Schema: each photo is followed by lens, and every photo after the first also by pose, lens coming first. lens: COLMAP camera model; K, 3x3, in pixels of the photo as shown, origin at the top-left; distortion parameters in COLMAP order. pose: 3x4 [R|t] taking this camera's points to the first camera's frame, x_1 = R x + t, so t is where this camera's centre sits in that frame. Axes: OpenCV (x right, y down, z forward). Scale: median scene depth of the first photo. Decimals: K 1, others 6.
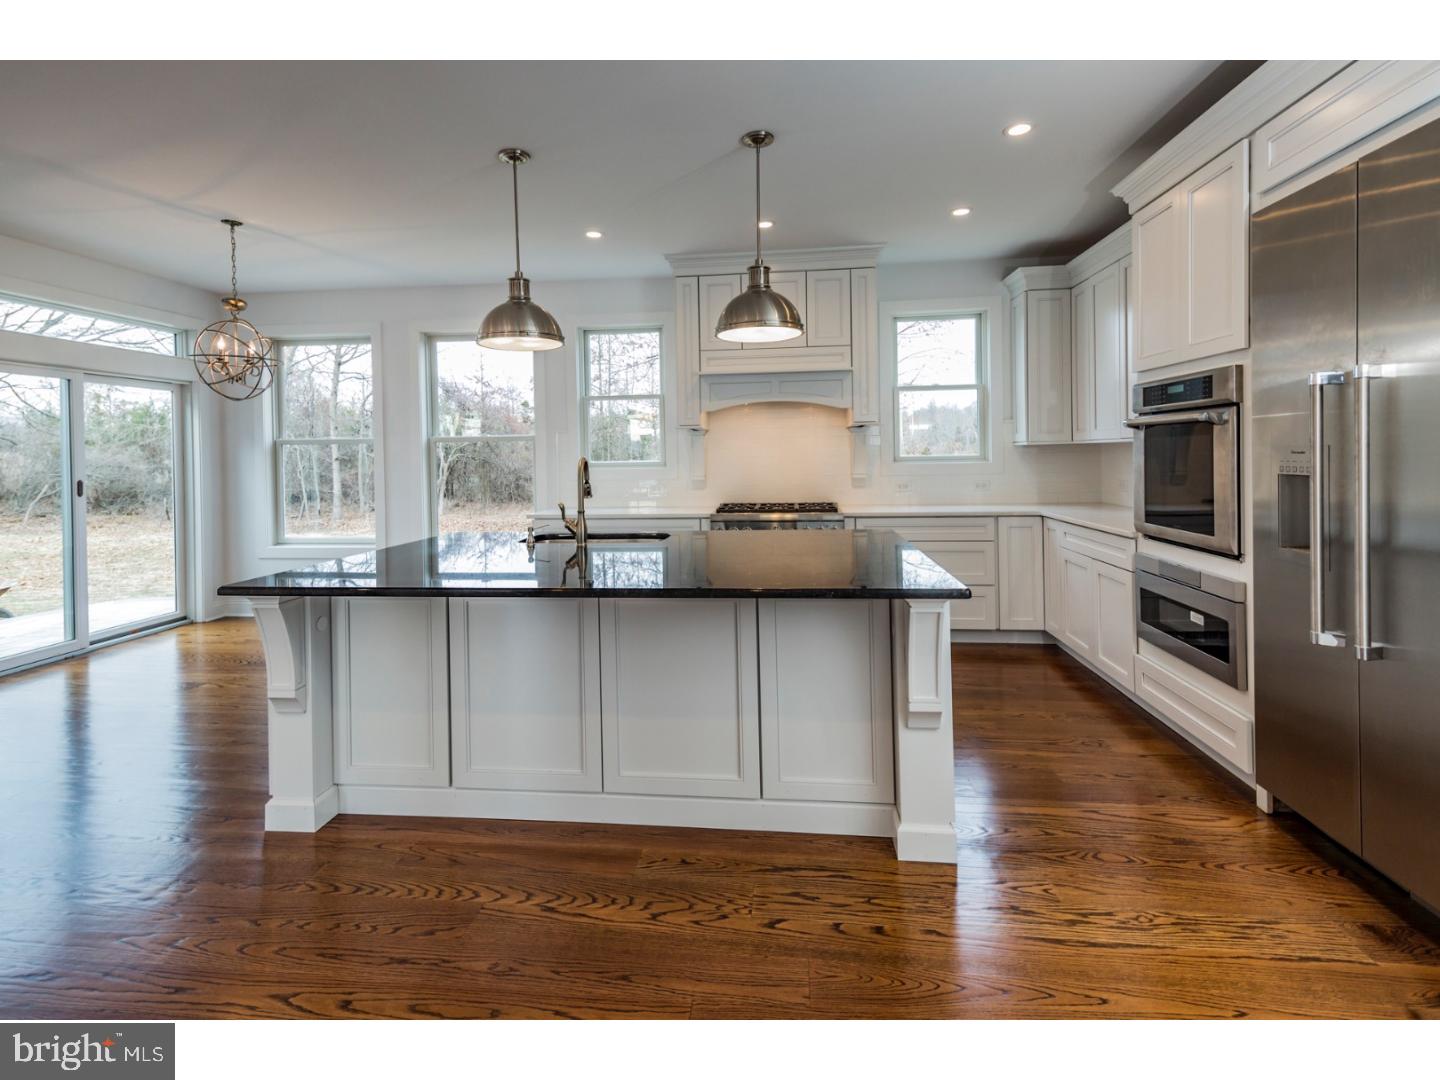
lens RADIAL K [[691.0, 0, 709.2], [0, 691.0, 464.5], [0, 0, 1]] dist [0.021715, -0.006114]
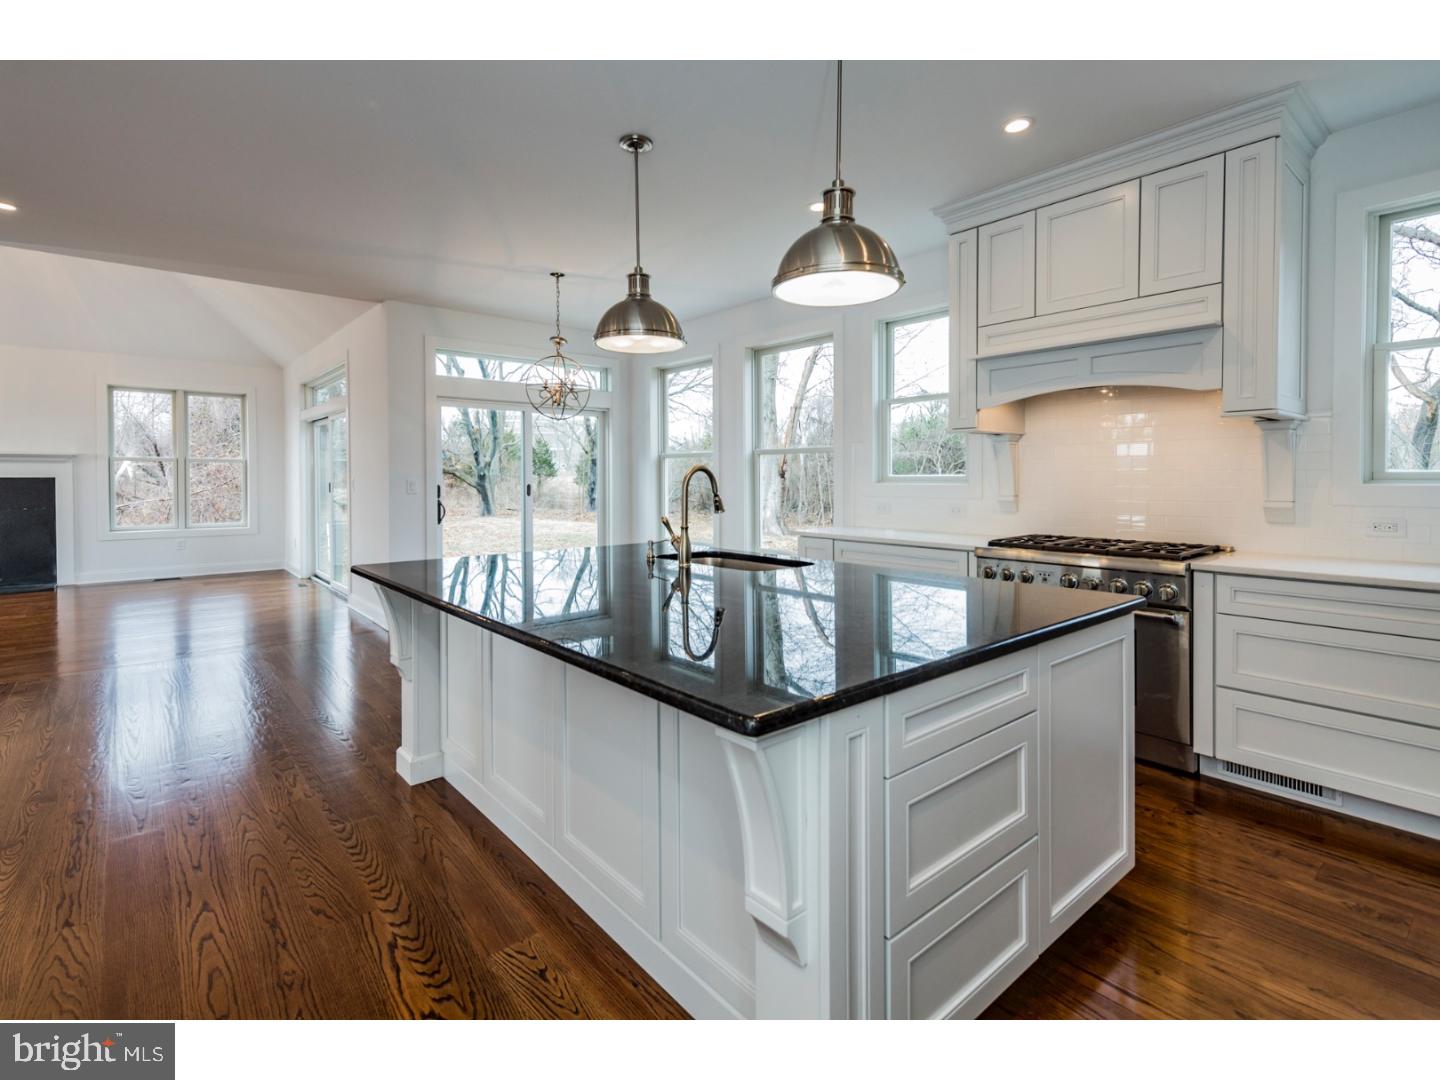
lens RADIAL K [[691.0, 0, 712.4], [0, 691.0, 486.8], [0, 0, 1]] dist [0.021715, -0.006114]
pose [[0.724350, 0.022446, -0.689067, 0.450472], [-0.018193, 0.999744, 0.013441, 0.004567], [0.689193, 0.002801, 0.724573, 0.394298]]
